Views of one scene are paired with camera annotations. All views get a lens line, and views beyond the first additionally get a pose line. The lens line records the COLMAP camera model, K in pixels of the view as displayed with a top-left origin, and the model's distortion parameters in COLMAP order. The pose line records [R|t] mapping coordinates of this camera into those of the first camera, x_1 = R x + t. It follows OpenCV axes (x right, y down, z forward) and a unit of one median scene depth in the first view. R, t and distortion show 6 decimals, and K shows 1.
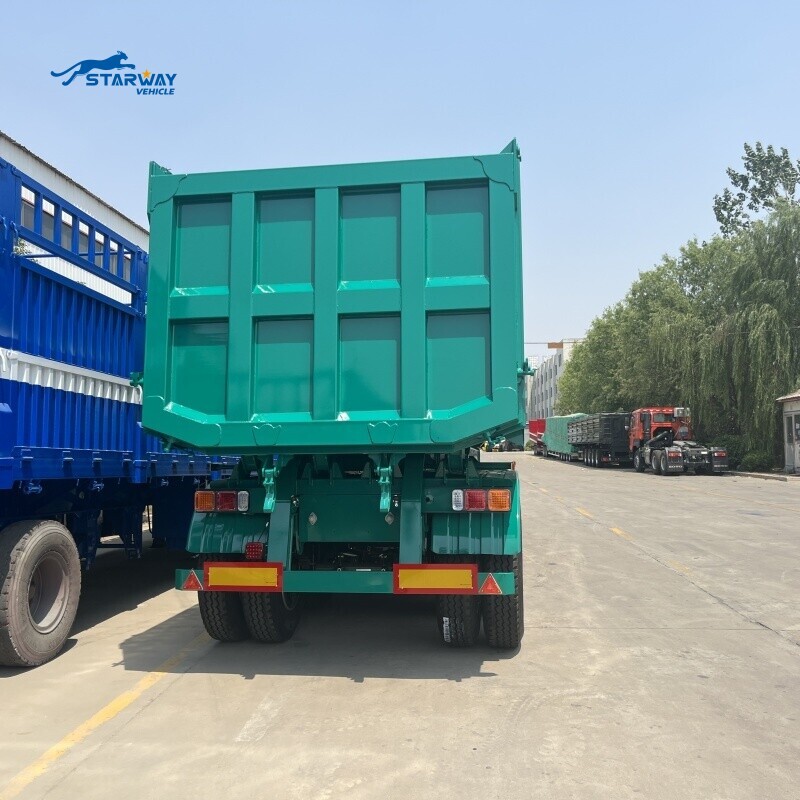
lens RADIAL K [[826.6, 0, 400.0], [0, 826.6, 400.0], [0, 0, 1]] dist [0.011327, -0.003916]
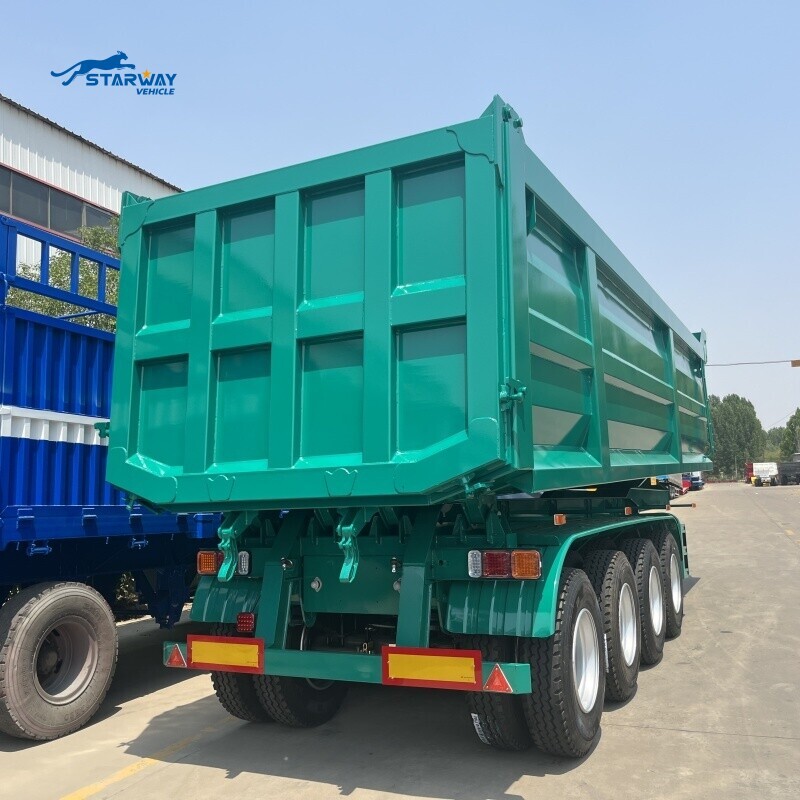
lens RADIAL K [[826.6, 0, 400.0], [0, 826.6, 400.0], [0, 0, 1]] dist [0.011327, -0.003916]
pose [[0.947359, -0.058473, -0.314788, 0.264929], [0.044330, 0.997667, -0.051909, 0.003783], [0.317089, 0.035222, 0.947742, 0.233448]]
